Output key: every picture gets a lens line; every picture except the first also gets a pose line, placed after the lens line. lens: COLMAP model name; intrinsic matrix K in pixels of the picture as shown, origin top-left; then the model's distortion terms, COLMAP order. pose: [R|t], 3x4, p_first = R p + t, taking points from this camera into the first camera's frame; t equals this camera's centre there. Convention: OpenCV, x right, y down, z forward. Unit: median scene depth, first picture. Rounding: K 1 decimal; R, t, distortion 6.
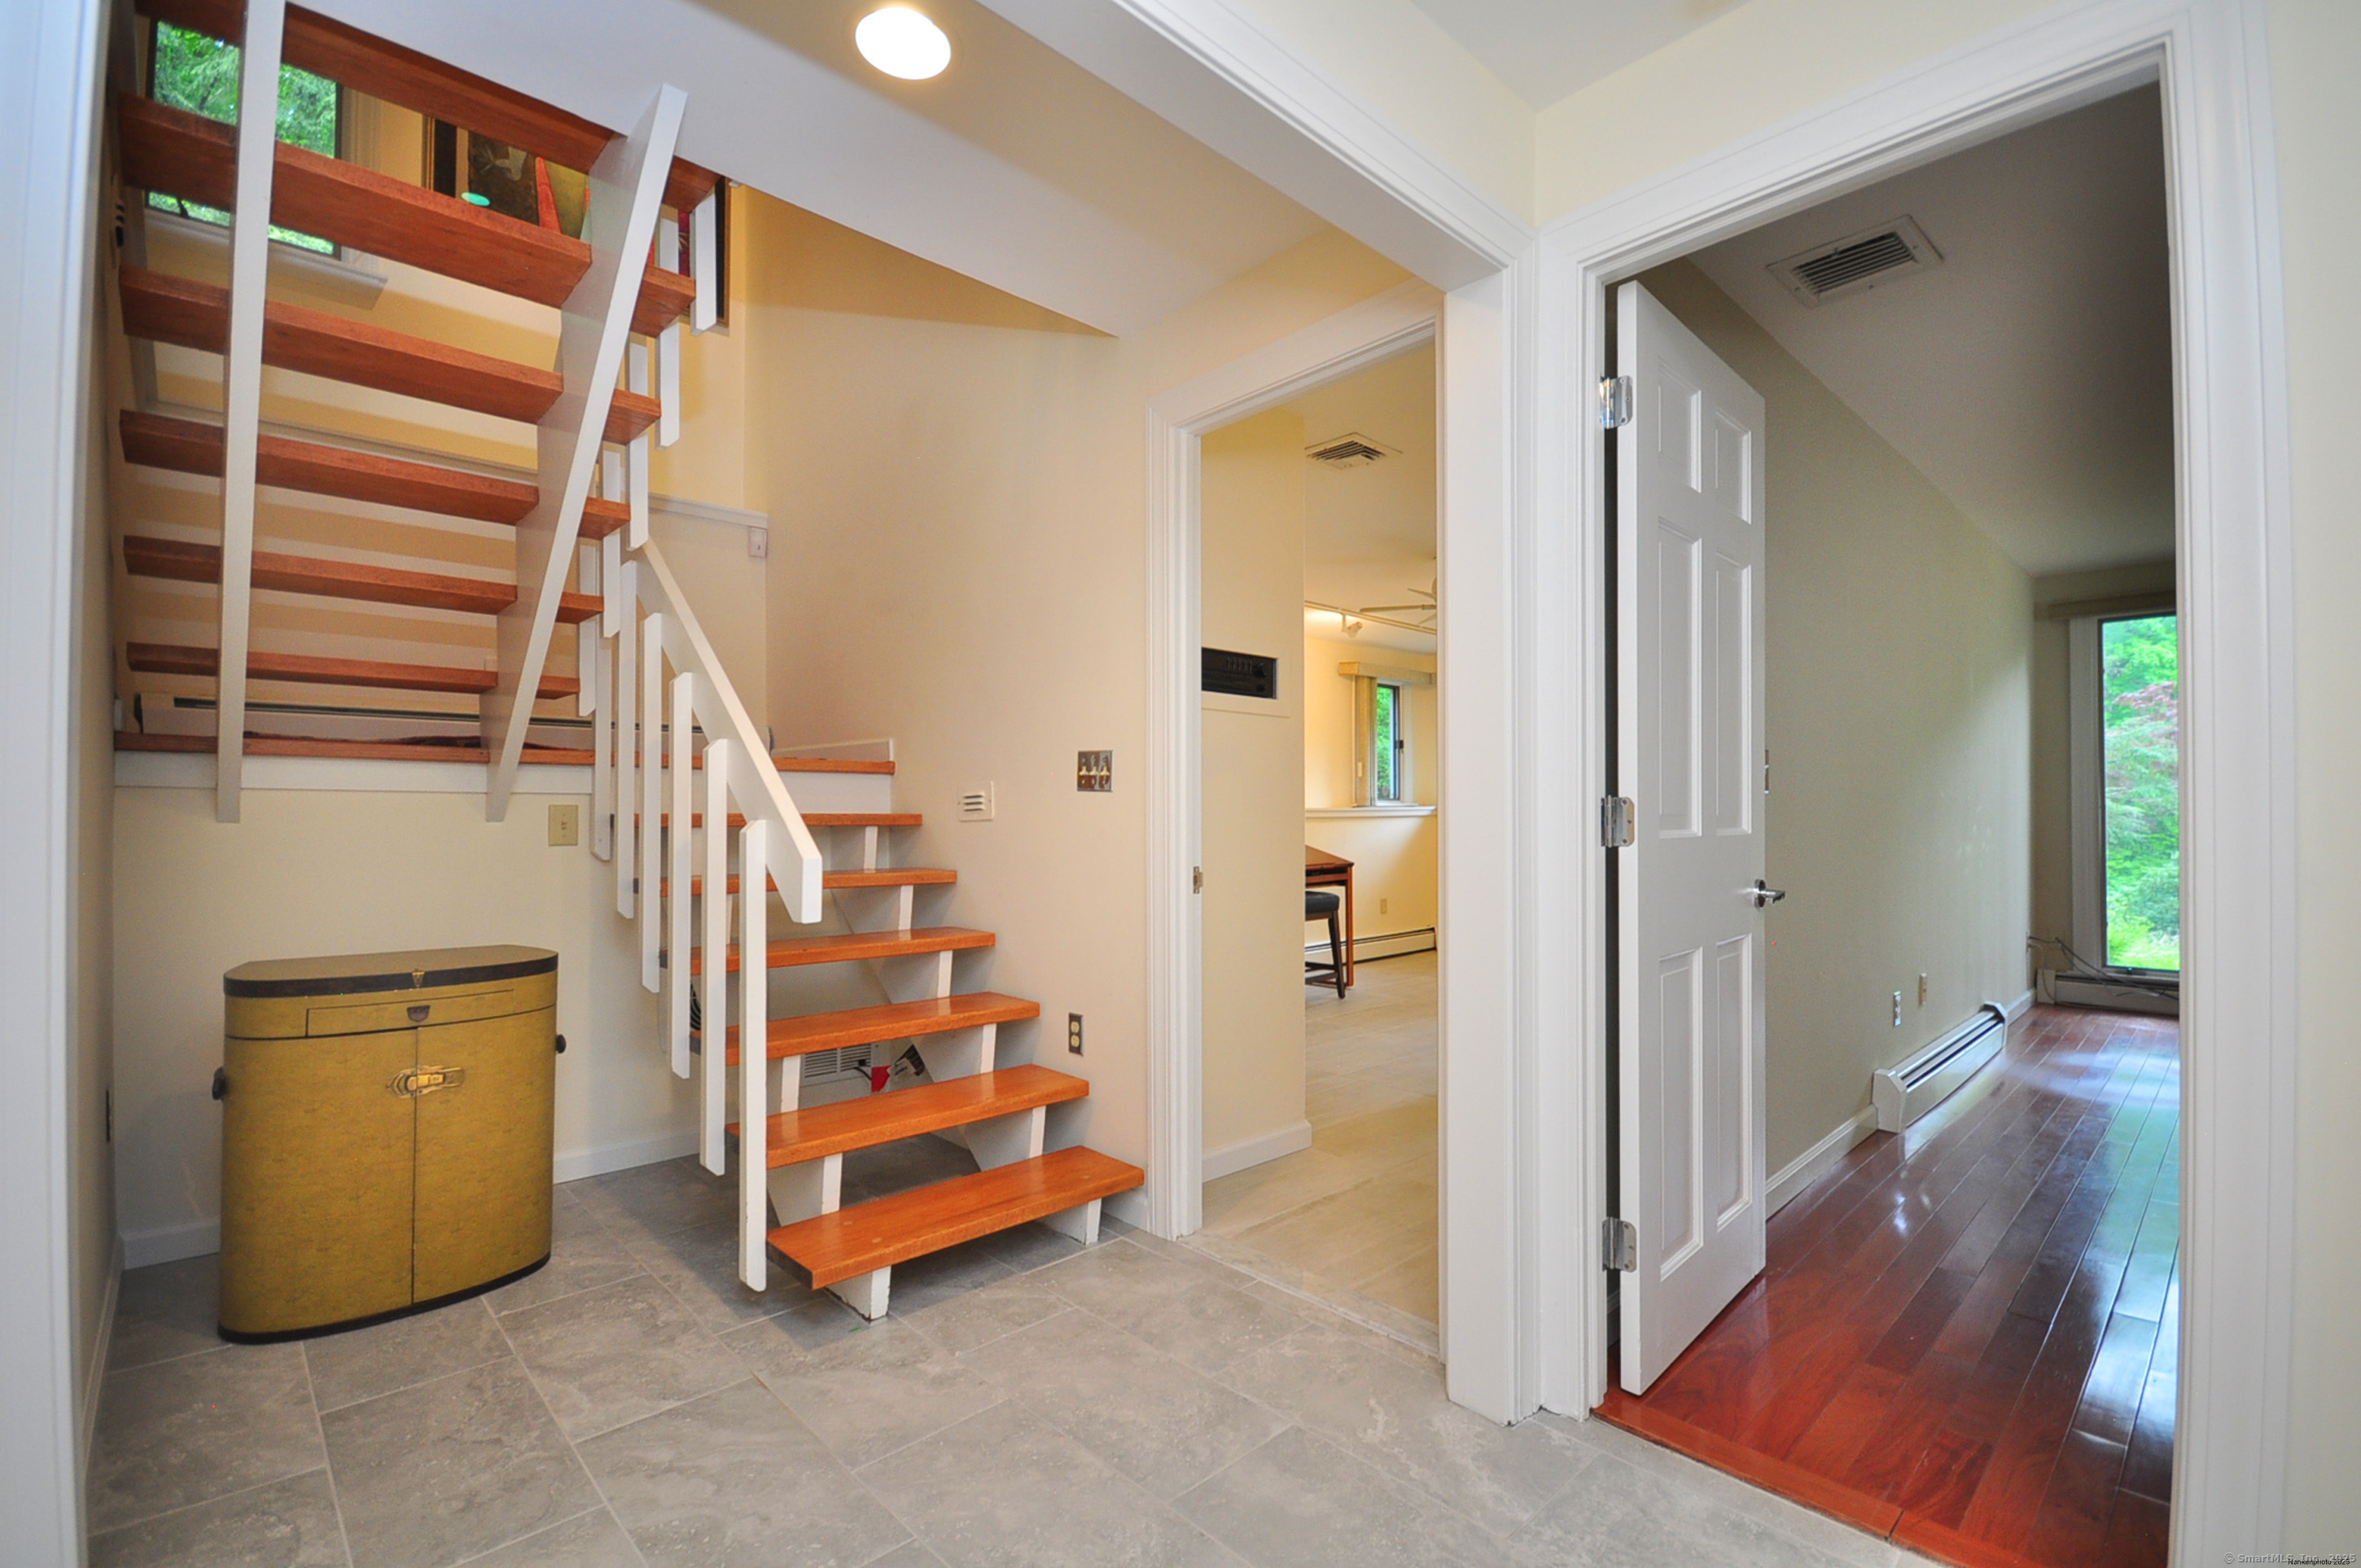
lens RADIAL K [[1042.0, 0, 1176.9], [0, 1042.0, 792.4], [0, 0, 1]] dist [0.009652, -0.009165]
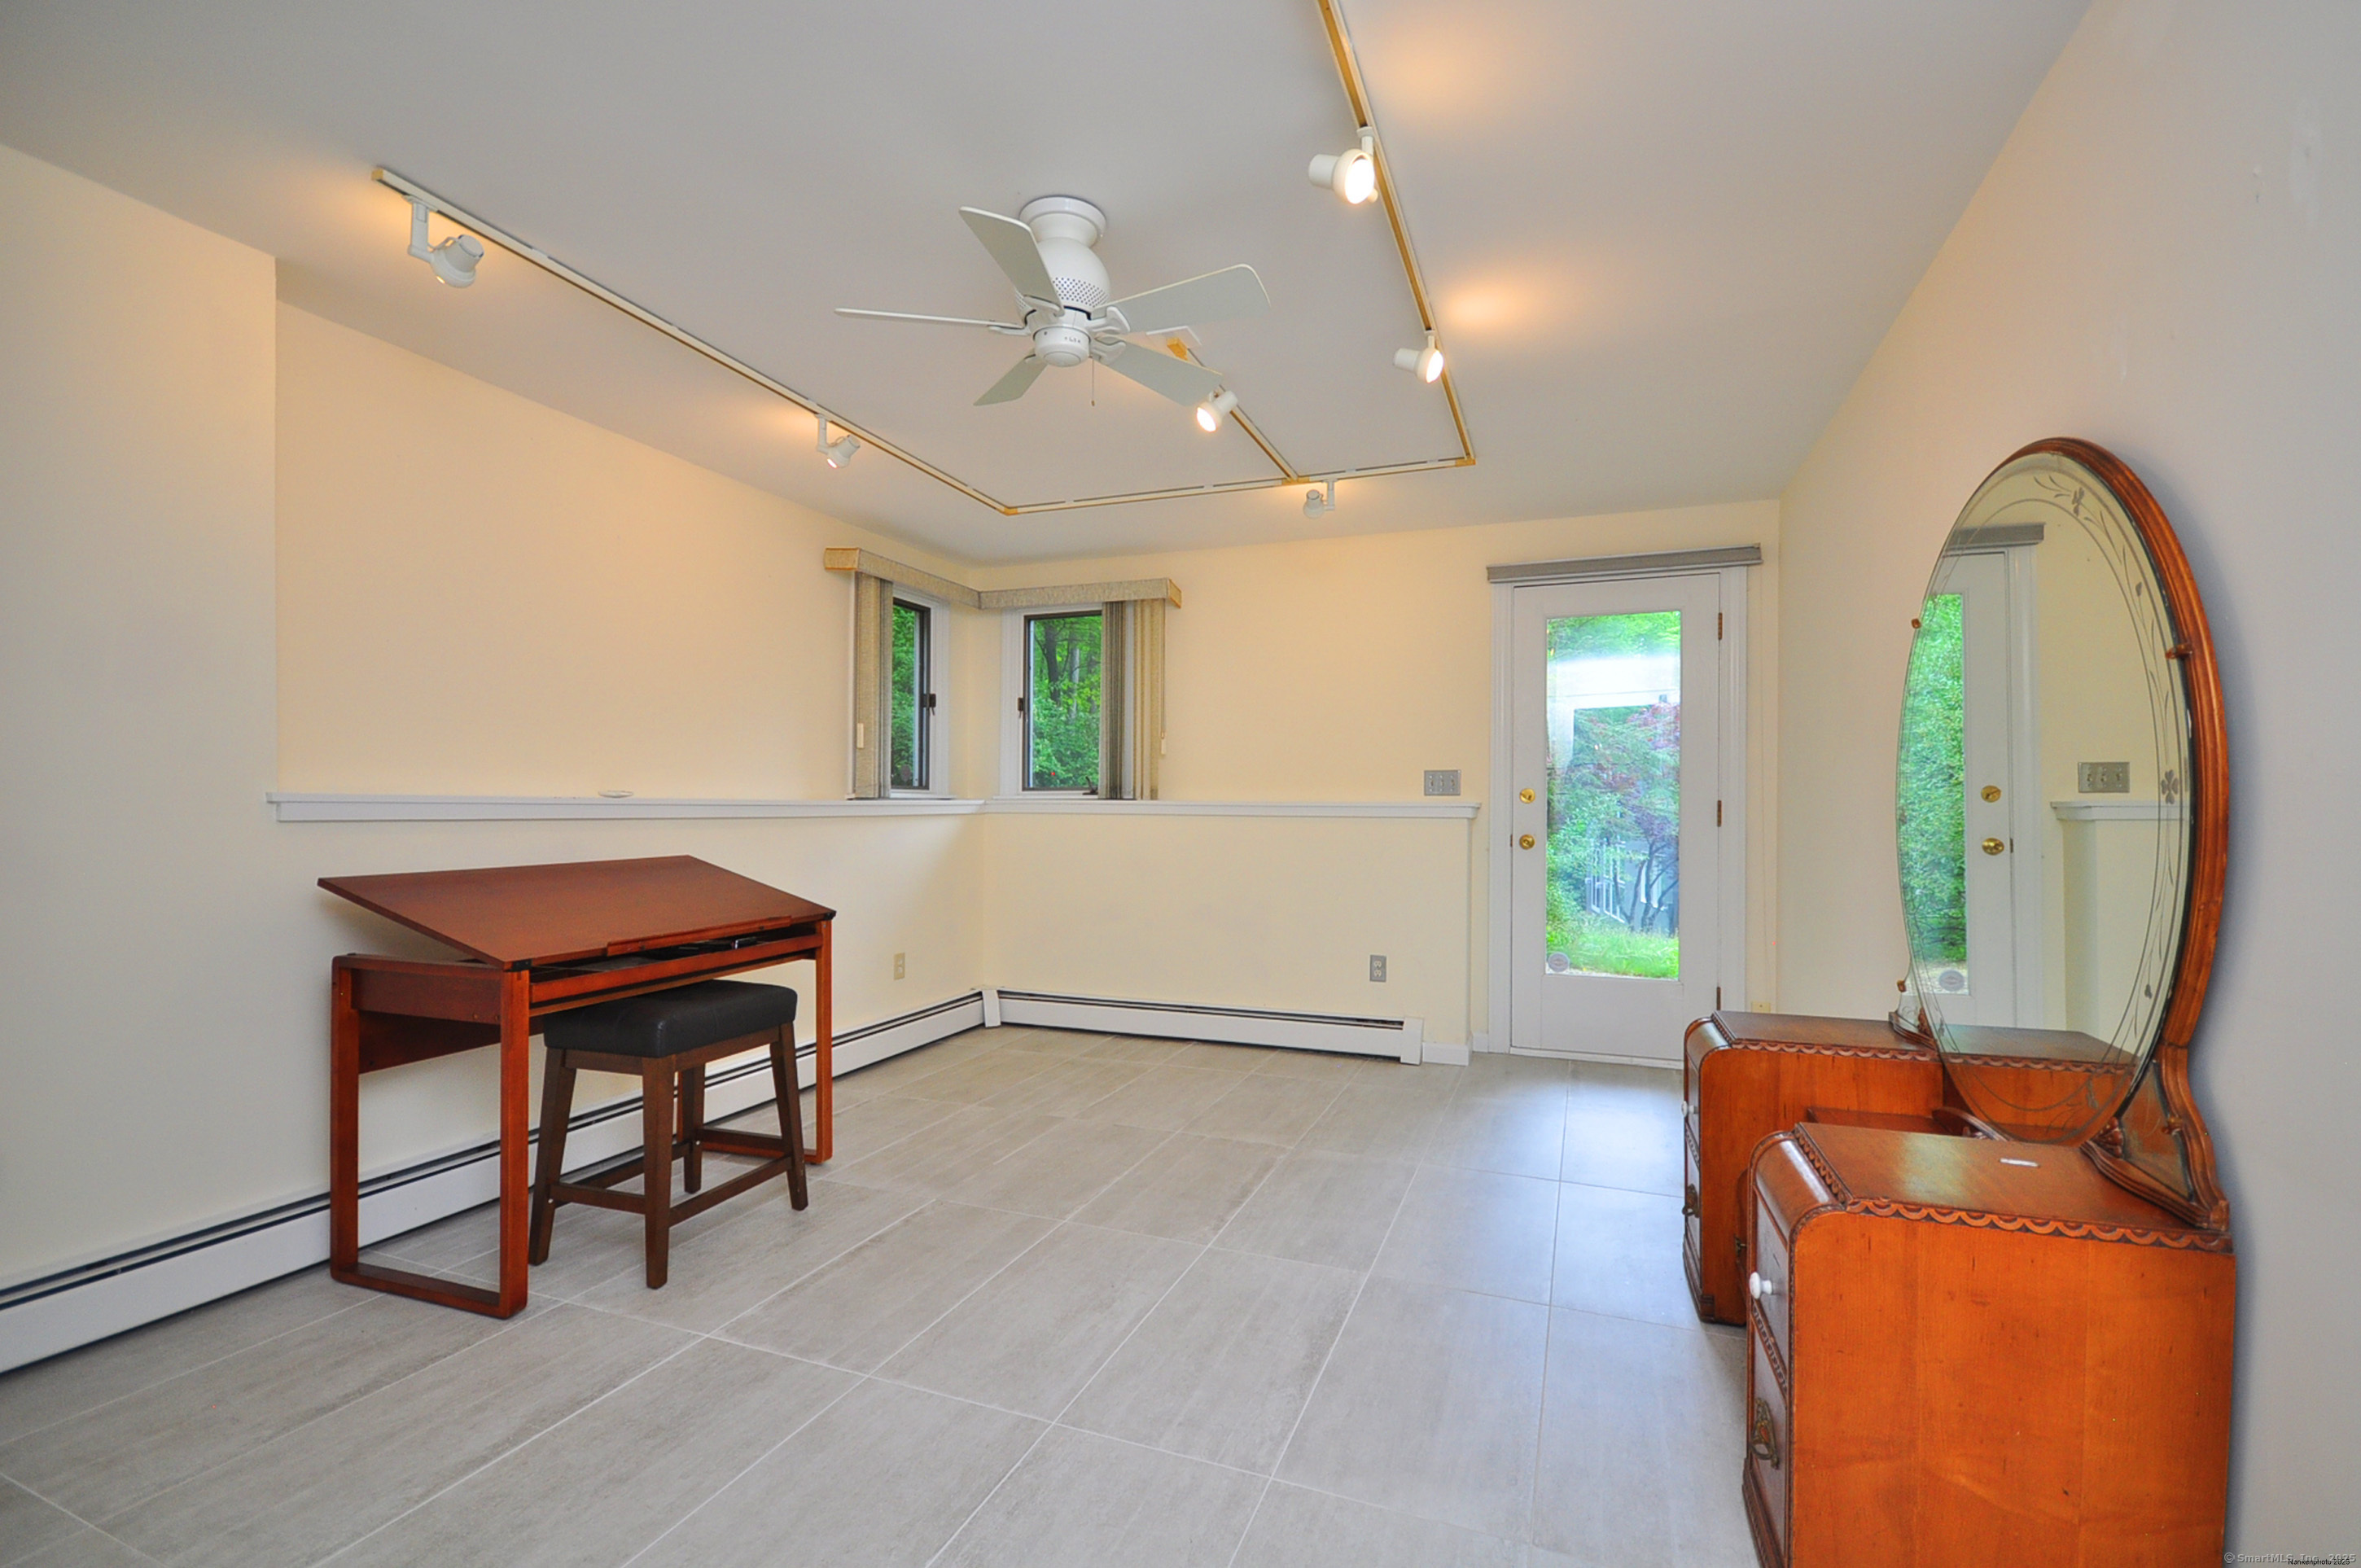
lens RADIAL K [[1042.0, 0, 1179.5], [0, 1042.0, 789.4], [0, 0, 1]] dist [0.009652, -0.009165]
pose [[0.900452, 0.010644, 0.434825, 0.082595], [-0.010692, 0.999940, -0.002336, 0.008053], [-0.434824, -0.002545, 0.900512, 0.396689]]
